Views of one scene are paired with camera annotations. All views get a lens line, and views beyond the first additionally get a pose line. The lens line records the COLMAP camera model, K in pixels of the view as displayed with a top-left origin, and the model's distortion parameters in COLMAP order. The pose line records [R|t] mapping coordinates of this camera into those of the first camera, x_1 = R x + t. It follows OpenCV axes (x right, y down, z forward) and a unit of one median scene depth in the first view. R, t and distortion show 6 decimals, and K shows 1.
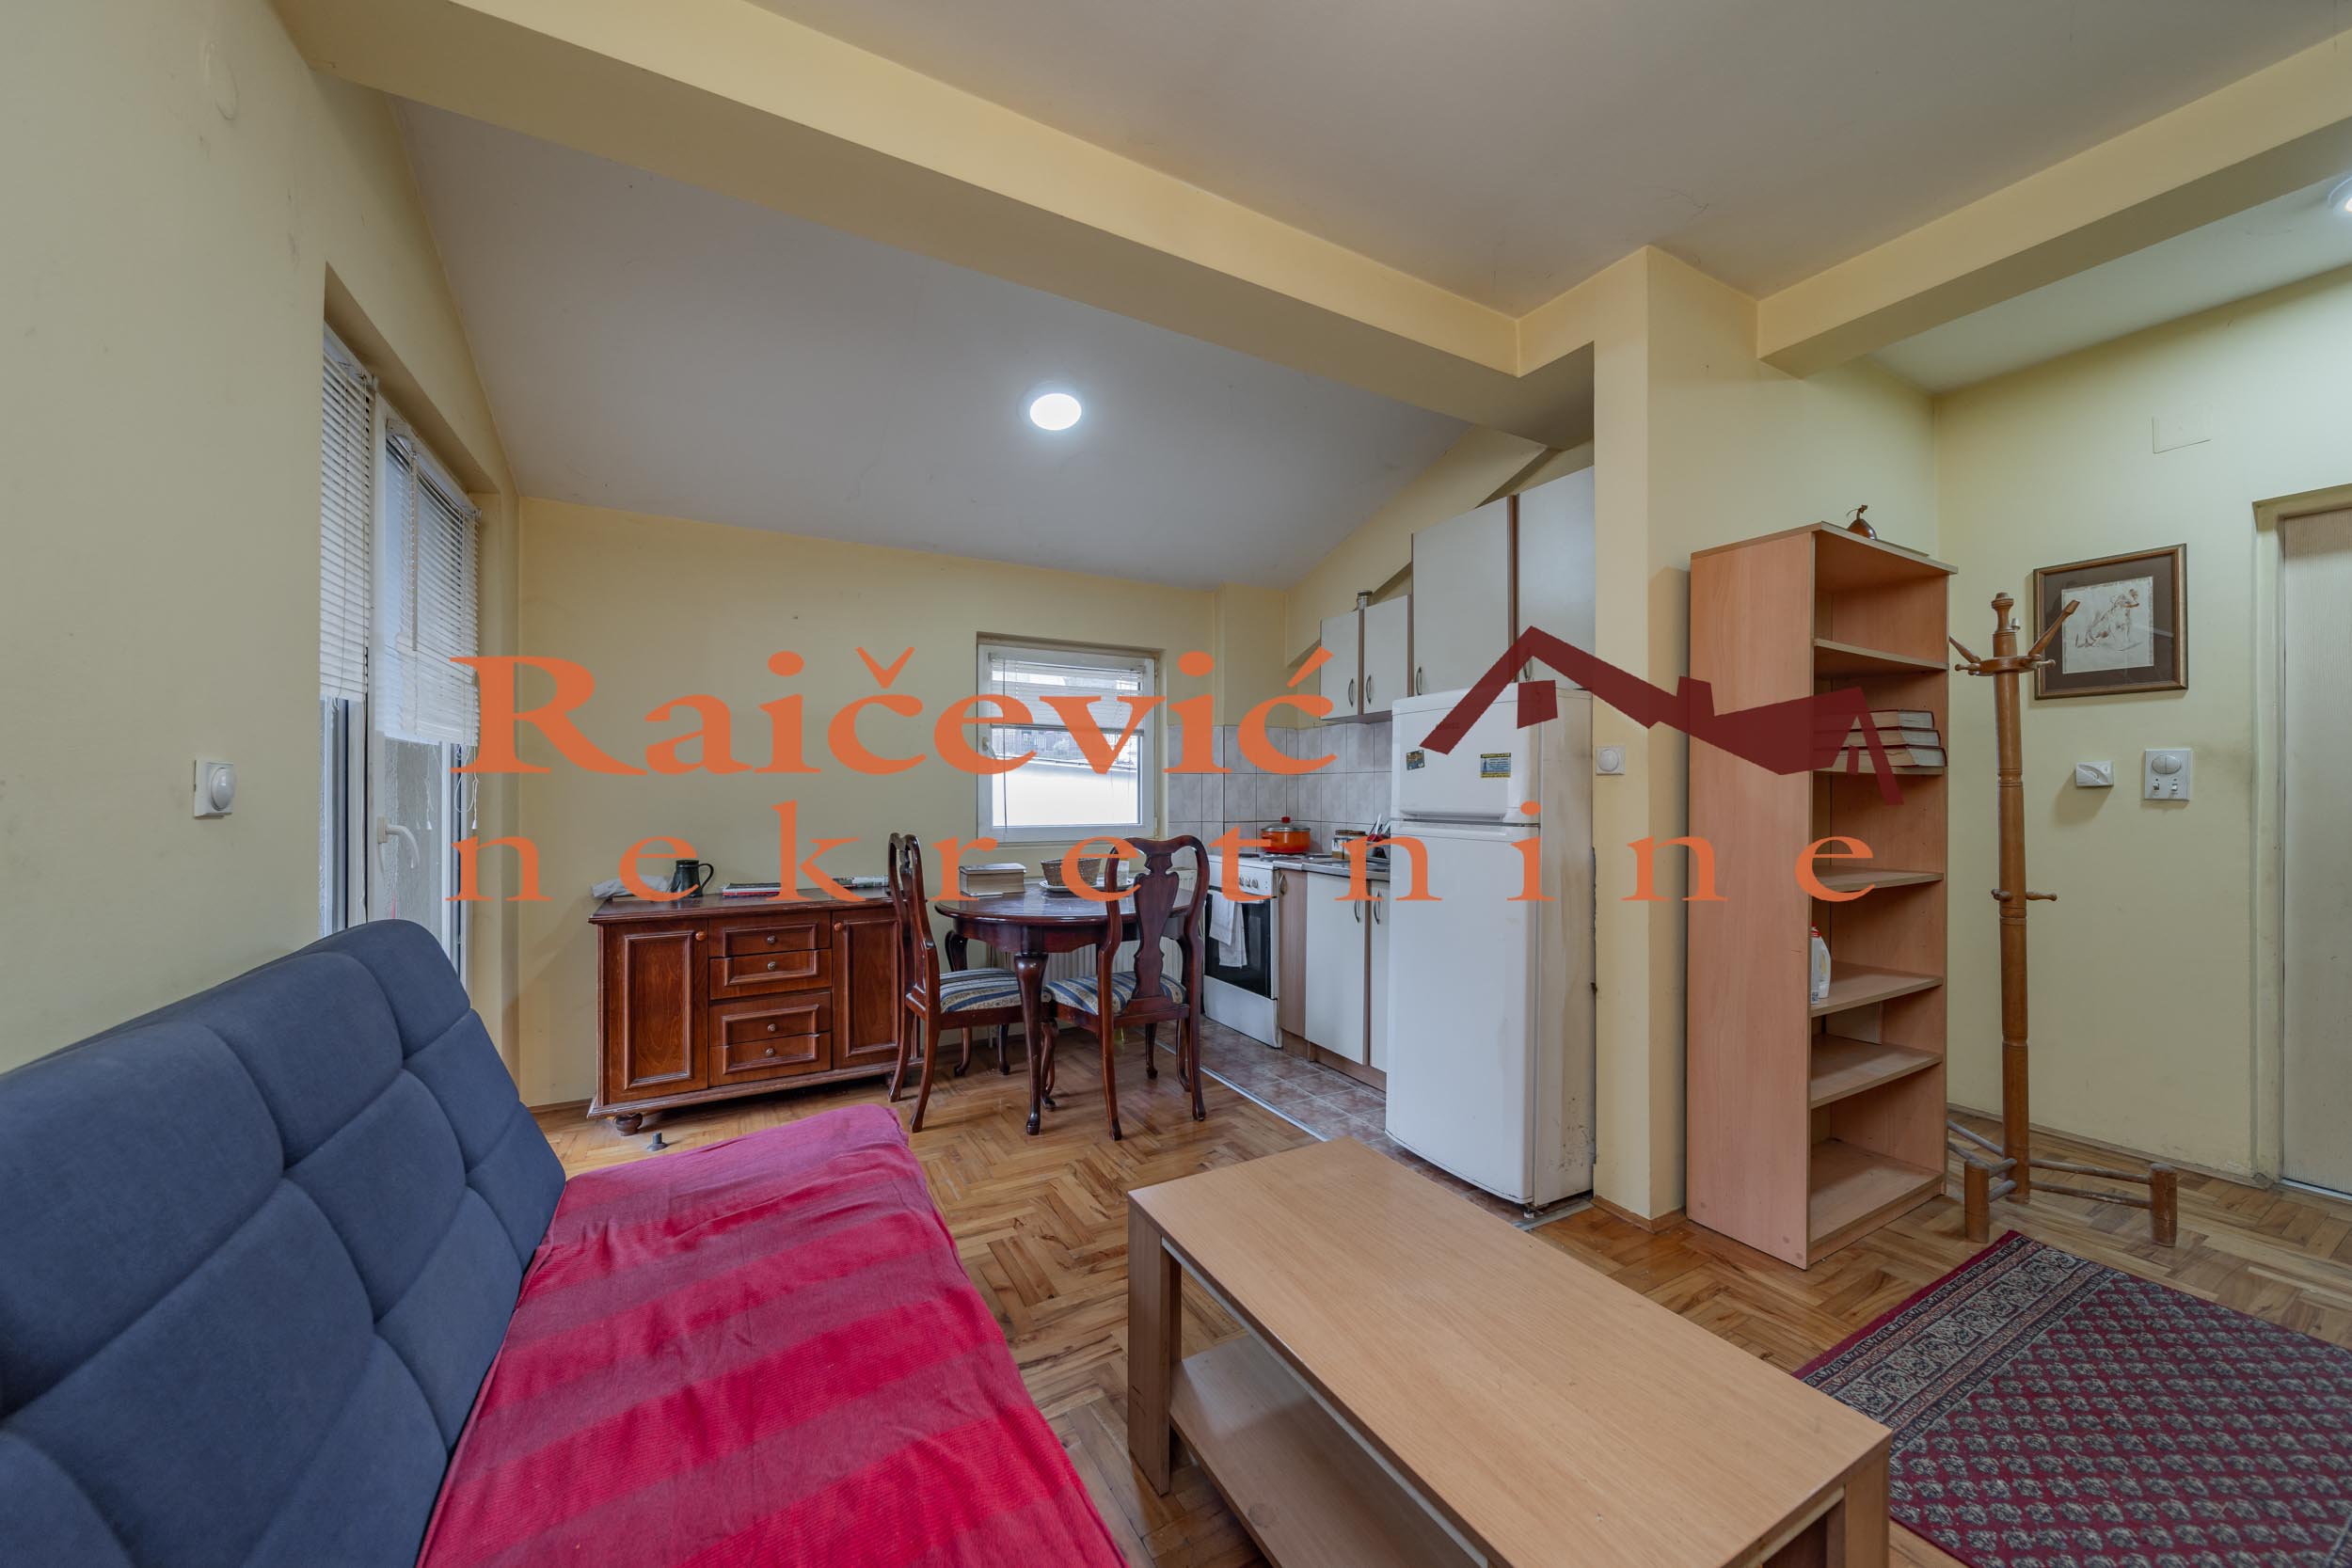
lens RADIAL K [[837.7, 0, 1169.6], [0, 837.7, 796.0], [0, 0, 1]] dist [-0.001806, -0.000219]
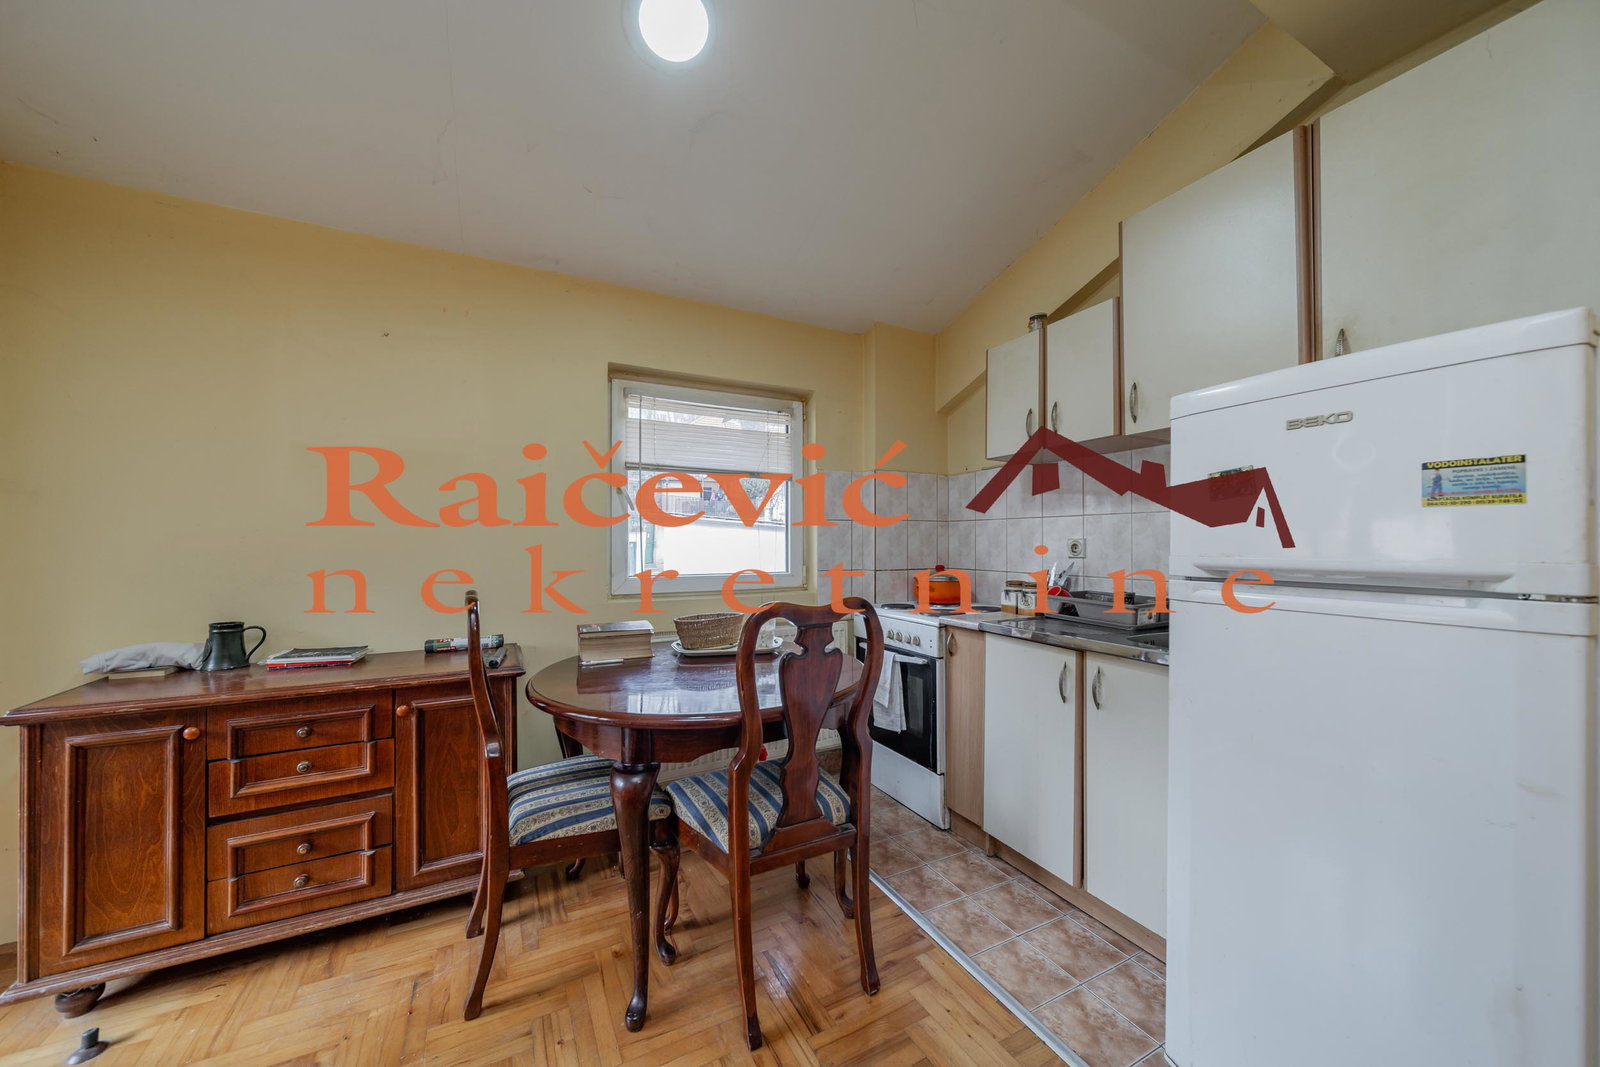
lens RADIAL K [[572.4, 0, 790.7], [0, 572.4, 538.4], [0, 0, 1]] dist [0.000862, 0.000047]
pose [[0.999560, -0.001108, -0.029654, -0.018604], [0.000791, 0.999943, -0.010692, 0.001707], [0.029664, 0.010664, 0.999503, 0.507919]]
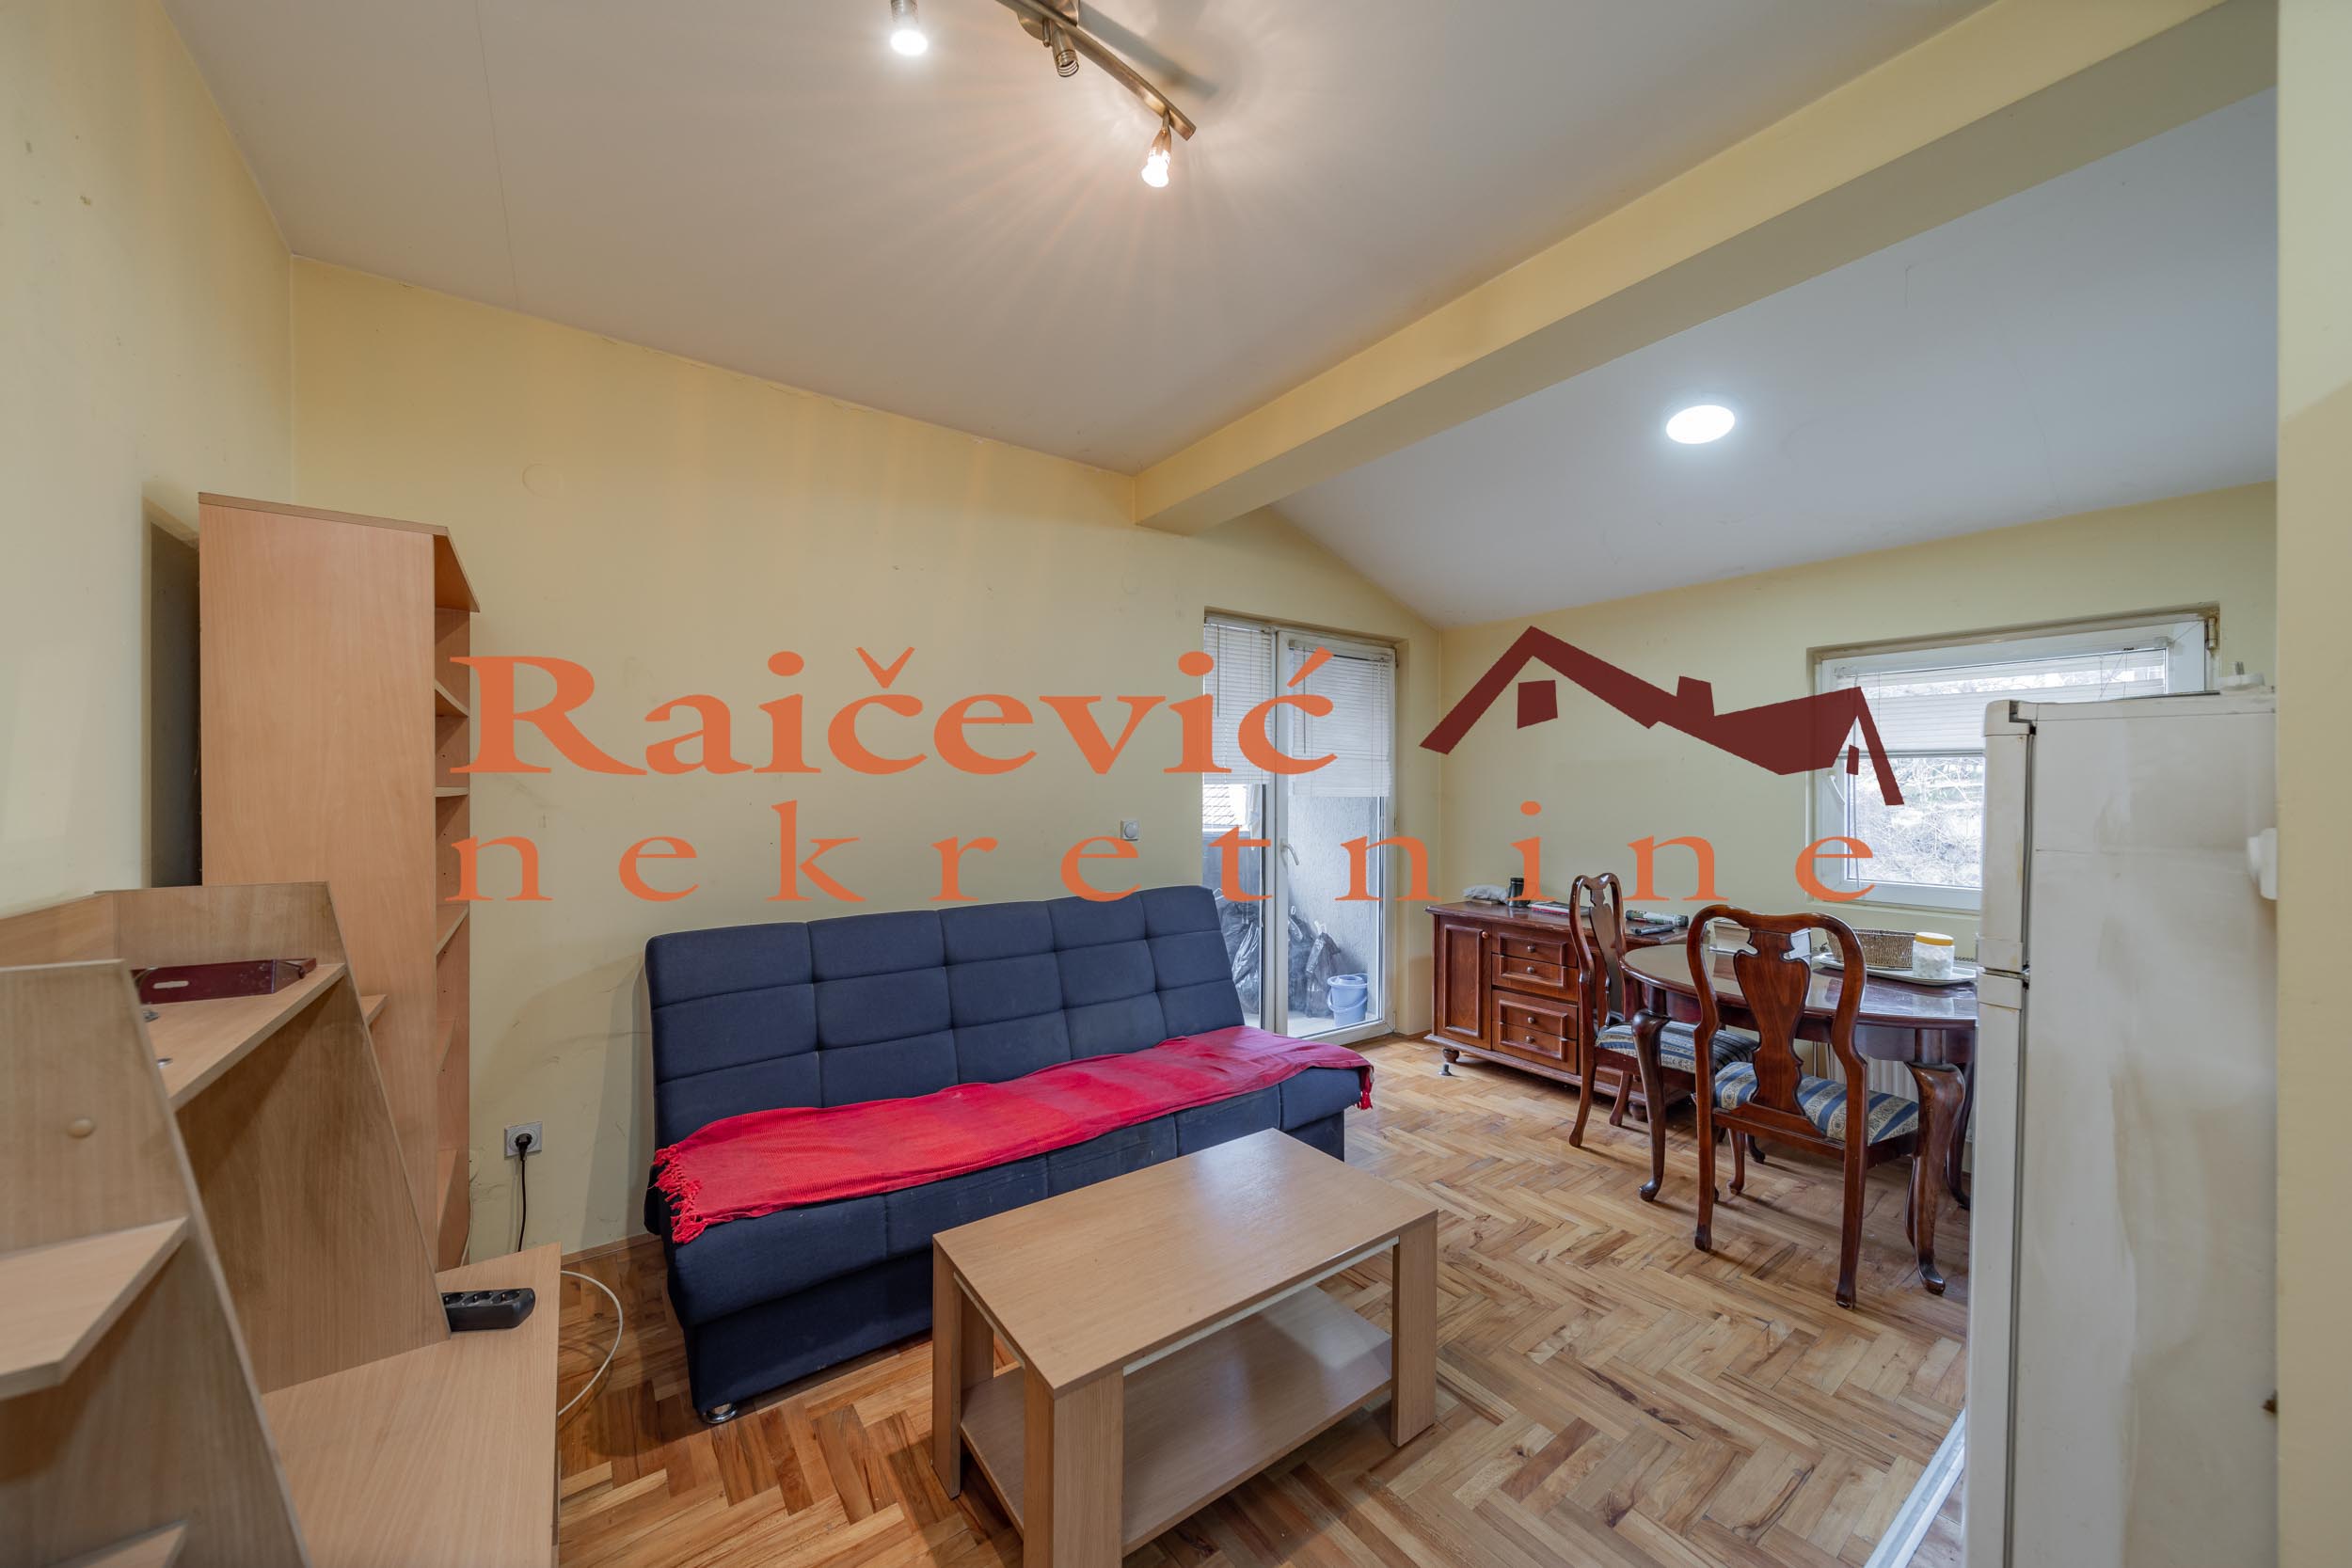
lens RADIAL K [[820.6, 0, 1159.5], [0, 820.6, 791.6], [0, 0, 1]] dist [0.008467, 0.000015]
pose [[0.113764, -0.000597, -0.993508, 0.697251], [-0.007236, 0.999973, -0.001430, -0.058655], [0.993481, 0.007352, 0.113757, 0.322503]]
